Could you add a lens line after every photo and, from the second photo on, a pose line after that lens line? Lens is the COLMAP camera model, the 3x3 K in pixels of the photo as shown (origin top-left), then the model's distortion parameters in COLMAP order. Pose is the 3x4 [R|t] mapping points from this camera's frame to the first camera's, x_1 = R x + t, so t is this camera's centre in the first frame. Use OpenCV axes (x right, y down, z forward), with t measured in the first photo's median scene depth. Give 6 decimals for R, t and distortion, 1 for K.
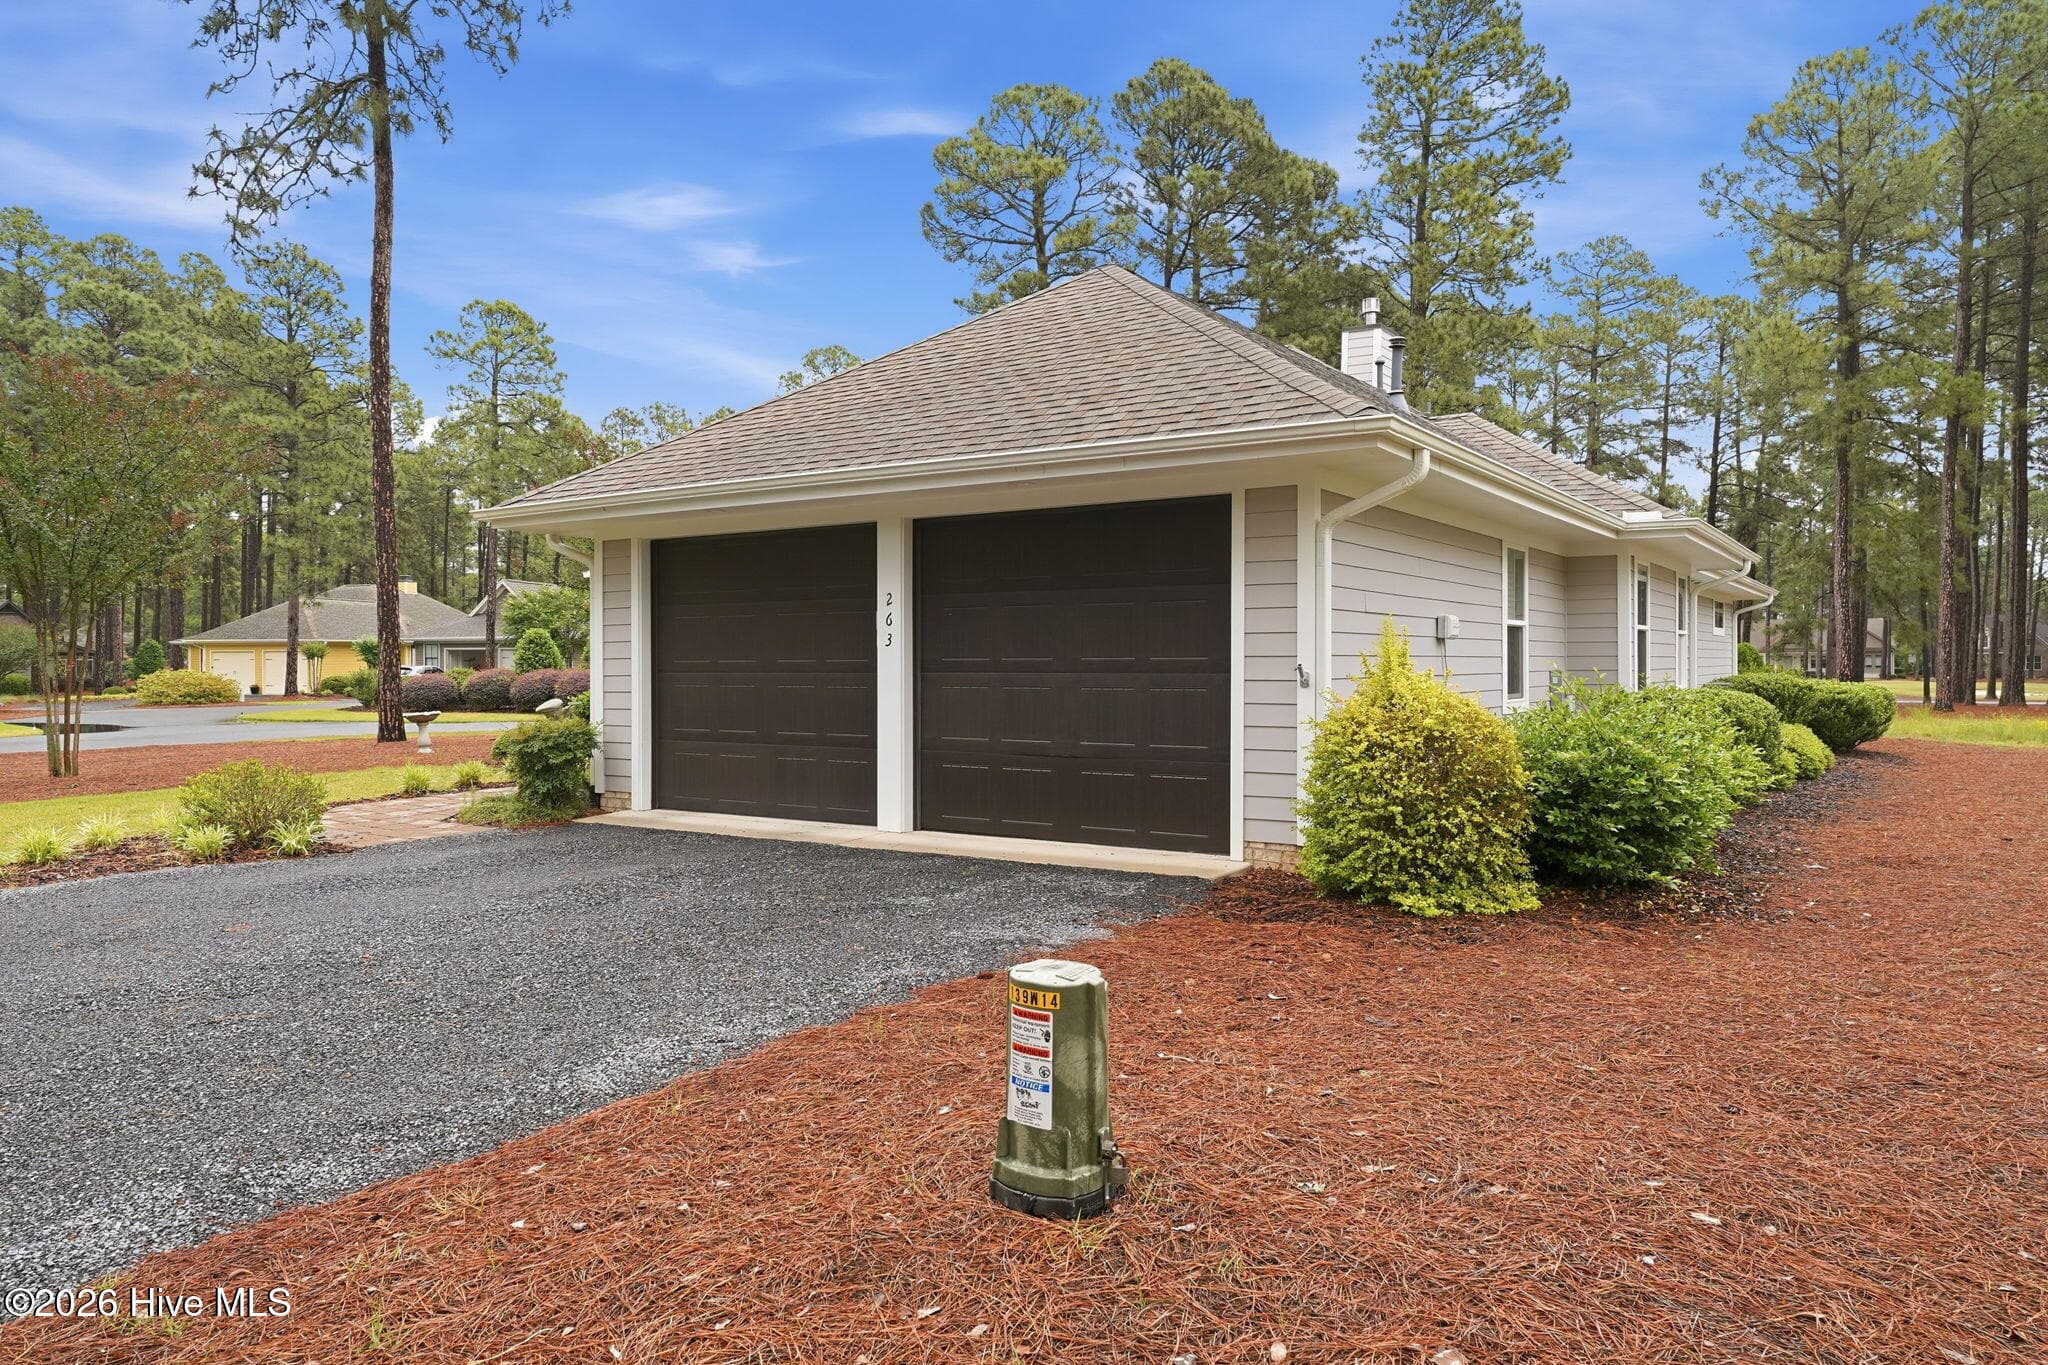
lens RADIAL K [[1355.9, 0, 1018.5], [0, 1355.9, 666.6], [0, 0, 1]] dist [0.019797, 0.001762]
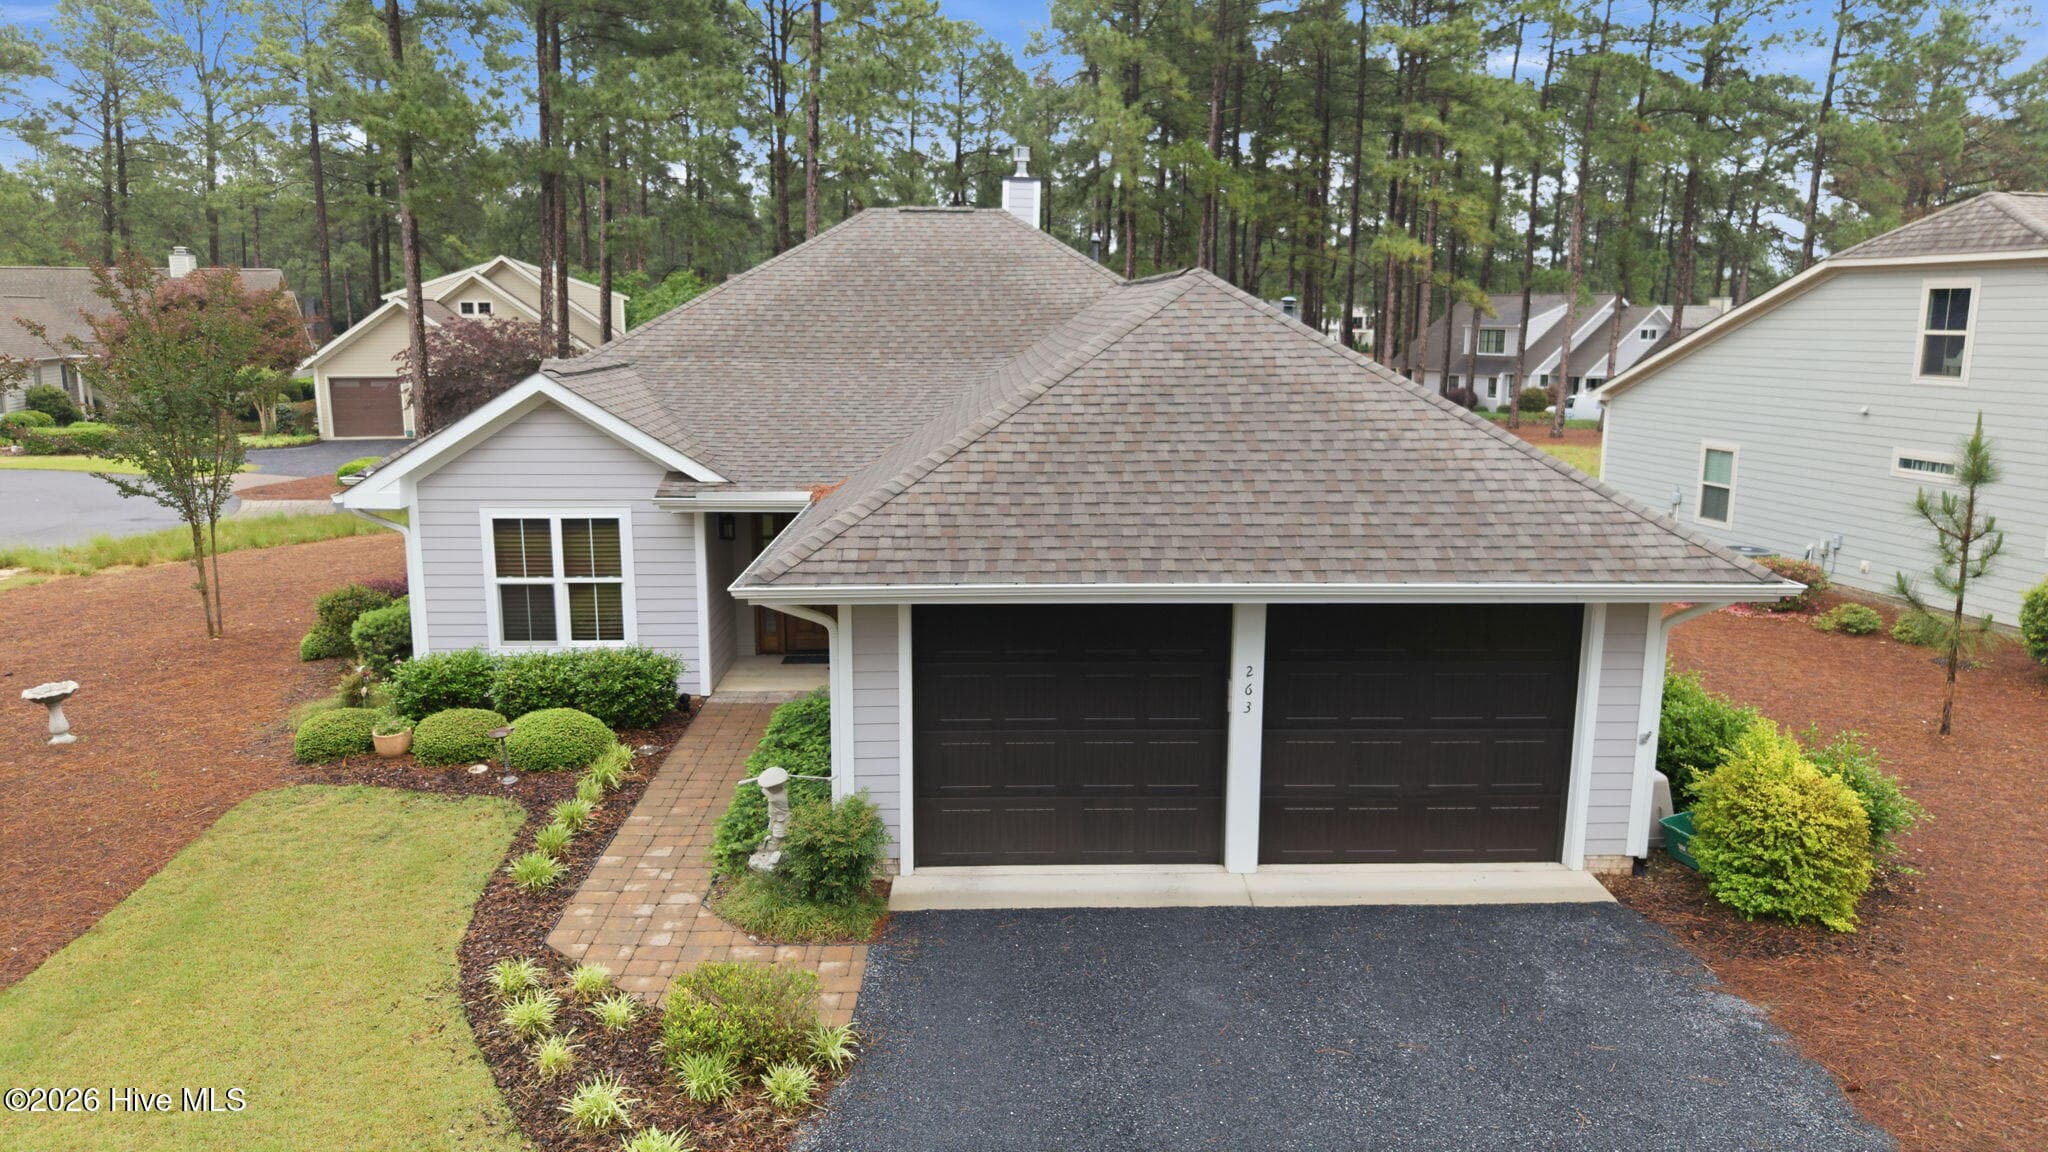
lens RADIAL K [[1359.7, 0, 1025.6], [0, 1359.7, 581.5], [0, 0, 1]] dist [0.028588, -0.029546]
pose [[0.814886, -0.110378, 0.569014, -0.782891], [-0.000569, 0.981548, 0.191216, -0.301409], [-0.579621, -0.156143, 0.799787, 0.223209]]
